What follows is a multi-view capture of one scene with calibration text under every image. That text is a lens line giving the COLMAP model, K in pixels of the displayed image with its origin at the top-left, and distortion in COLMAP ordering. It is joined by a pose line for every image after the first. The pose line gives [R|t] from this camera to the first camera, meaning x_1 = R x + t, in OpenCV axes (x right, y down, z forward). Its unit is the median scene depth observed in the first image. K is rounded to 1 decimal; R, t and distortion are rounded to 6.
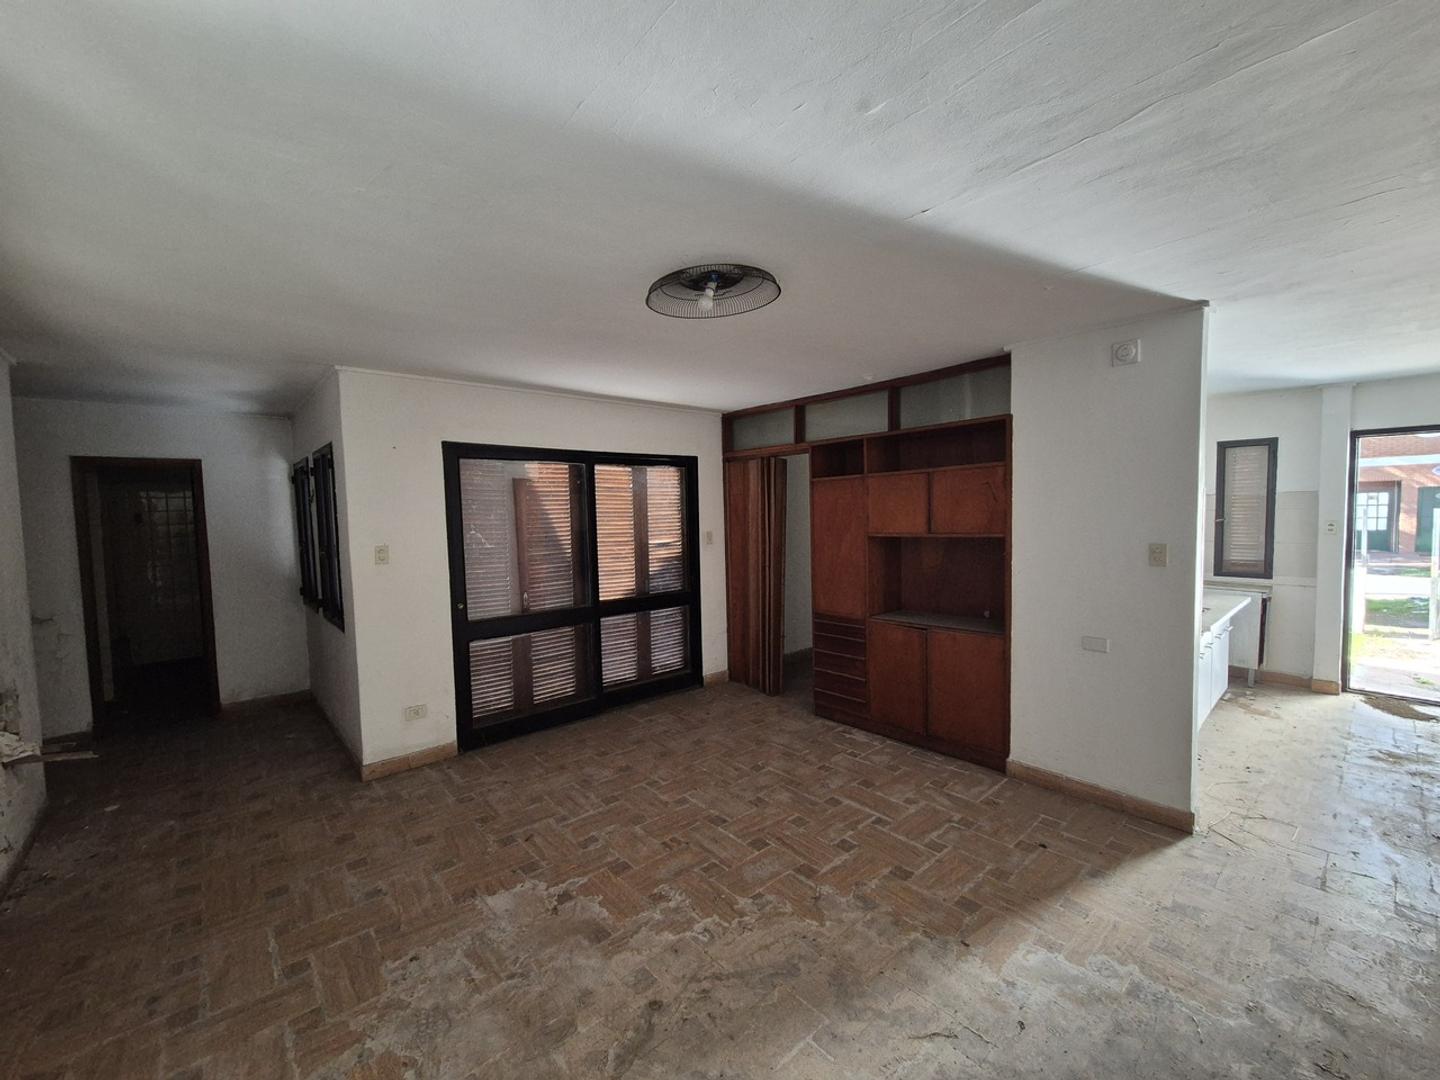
lens RADIAL K [[590.7, 0, 717.8], [0, 590.7, 543.2], [0, 0, 1]] dist [0.002998, 0.000072]
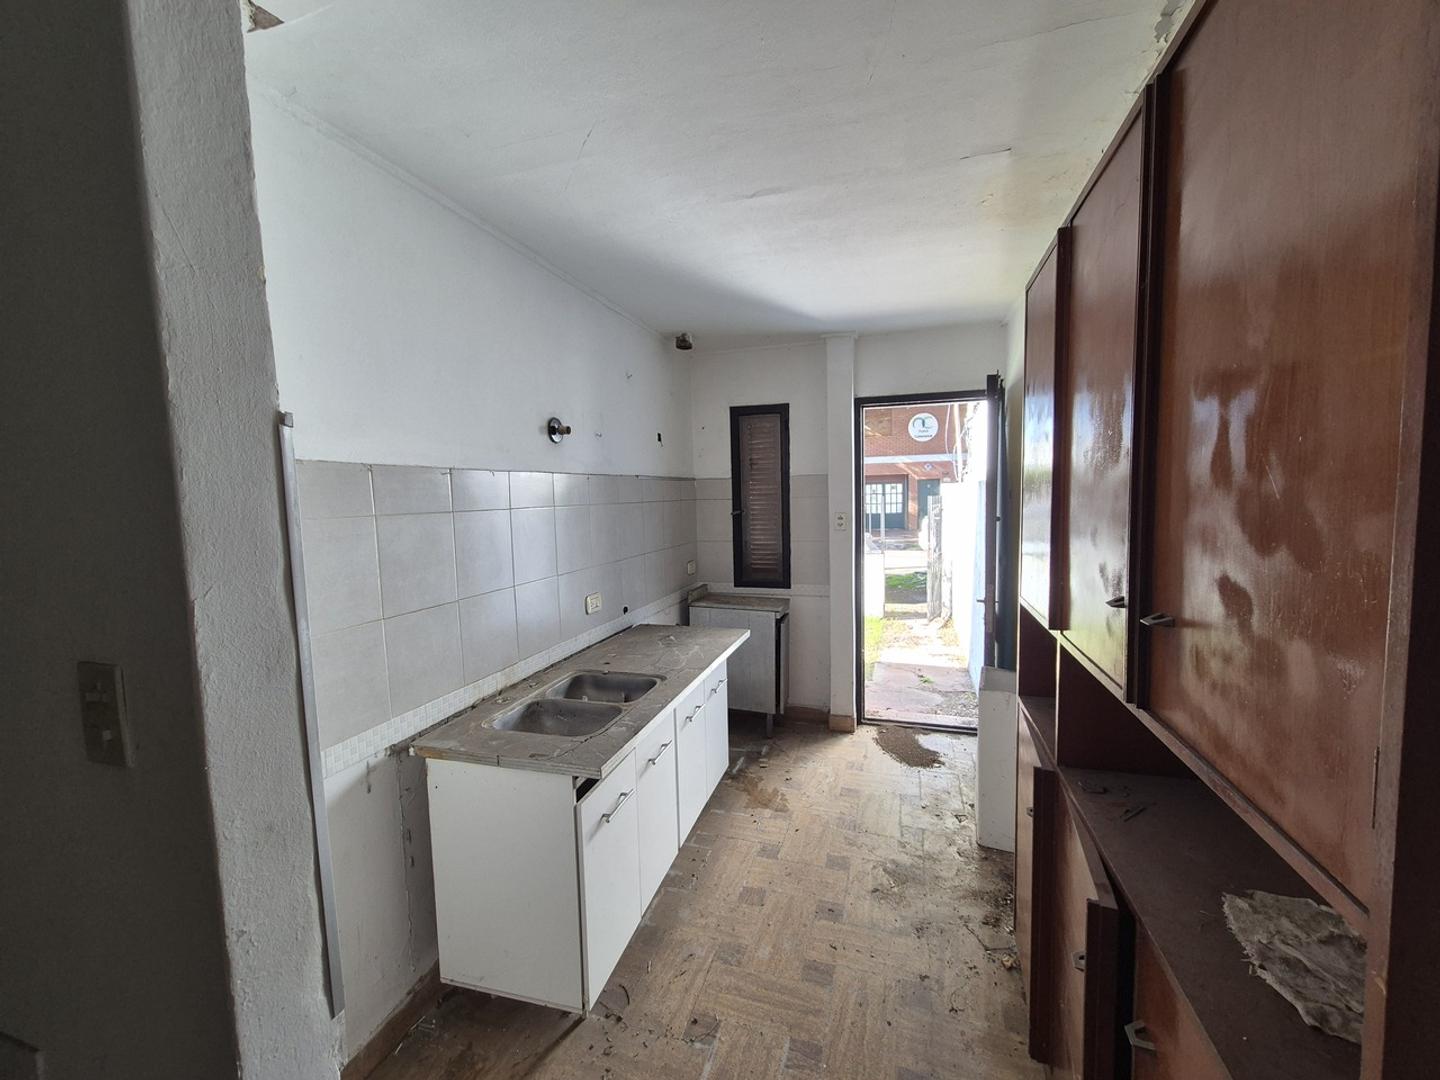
lens RADIAL K [[590.7, 0, 717.8], [0, 590.7, 543.2], [0, 0, 1]] dist [0.002998, 0.000072]
pose [[0.857143, -0.044379, 0.513162, 0.625277], [0.035074, 0.998998, 0.027811, -0.031302], [-0.513882, -0.005839, 0.857841, 0.525181]]
